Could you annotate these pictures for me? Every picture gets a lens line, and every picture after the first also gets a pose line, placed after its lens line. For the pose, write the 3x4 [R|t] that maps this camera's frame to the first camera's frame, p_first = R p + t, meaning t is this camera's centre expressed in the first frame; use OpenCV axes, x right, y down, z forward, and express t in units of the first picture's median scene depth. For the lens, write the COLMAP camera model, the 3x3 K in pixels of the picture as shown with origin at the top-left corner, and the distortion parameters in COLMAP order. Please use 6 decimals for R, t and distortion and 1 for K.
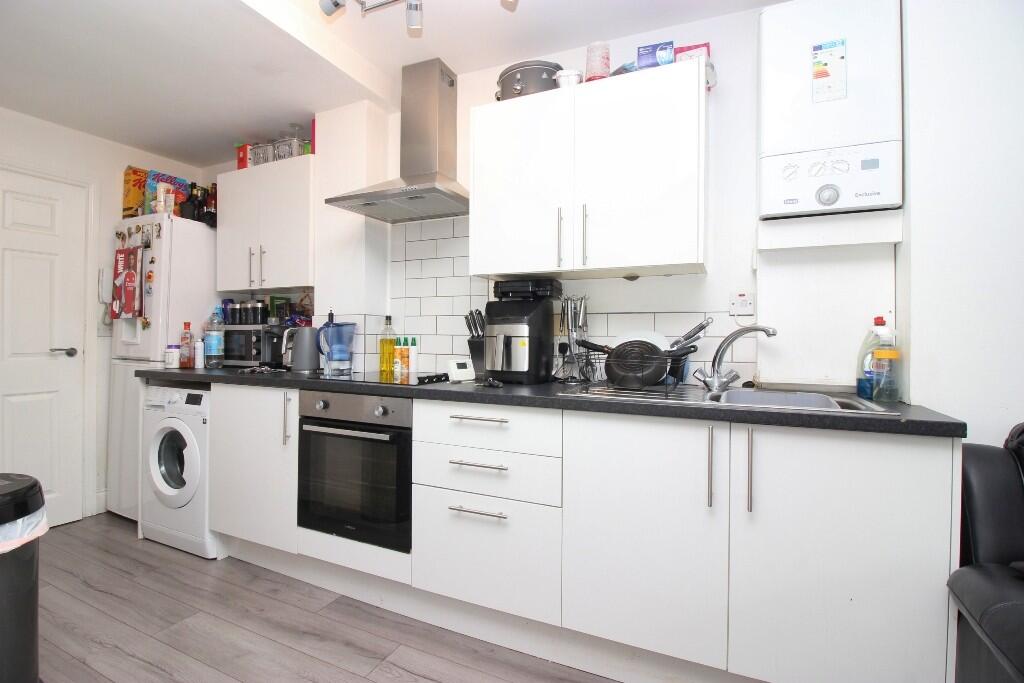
lens RADIAL K [[471.1, 0, 511.2], [0, 471.1, 336.3], [0, 0, 1]] dist [0.000479, -0.015326]
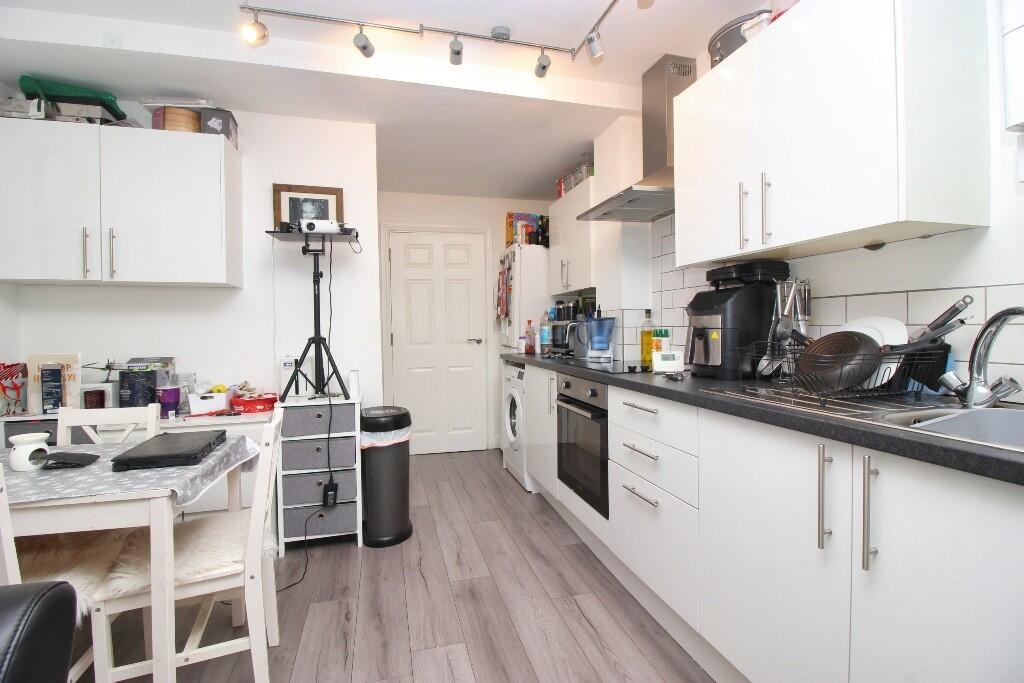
lens RADIAL K [[471.1, 0, 511.2], [0, 471.1, 336.3], [0, 0, 1]] dist [0.000479, -0.015326]
pose [[0.645304, -0.001118, -0.763925, 0.376115], [0.018418, 0.999731, 0.014095, -0.002935], [0.763704, -0.023166, 0.645151, 0.070793]]
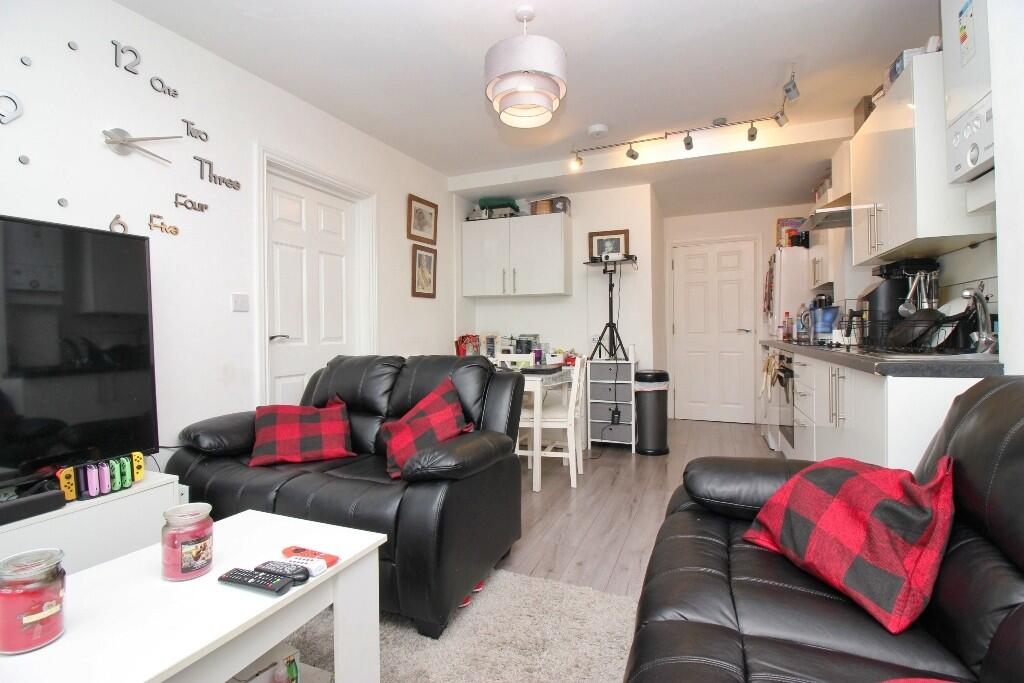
lens RADIAL K [[471.1, 0, 511.2], [0, 471.1, 336.3], [0, 0, 1]] dist [0.000479, -0.015326]
pose [[0.039356, 0.001393, -0.999224, 1.004572], [0.010390, 0.999944, 0.001803, 0.046642], [0.999171, -0.010453, 0.039339, -0.017493]]
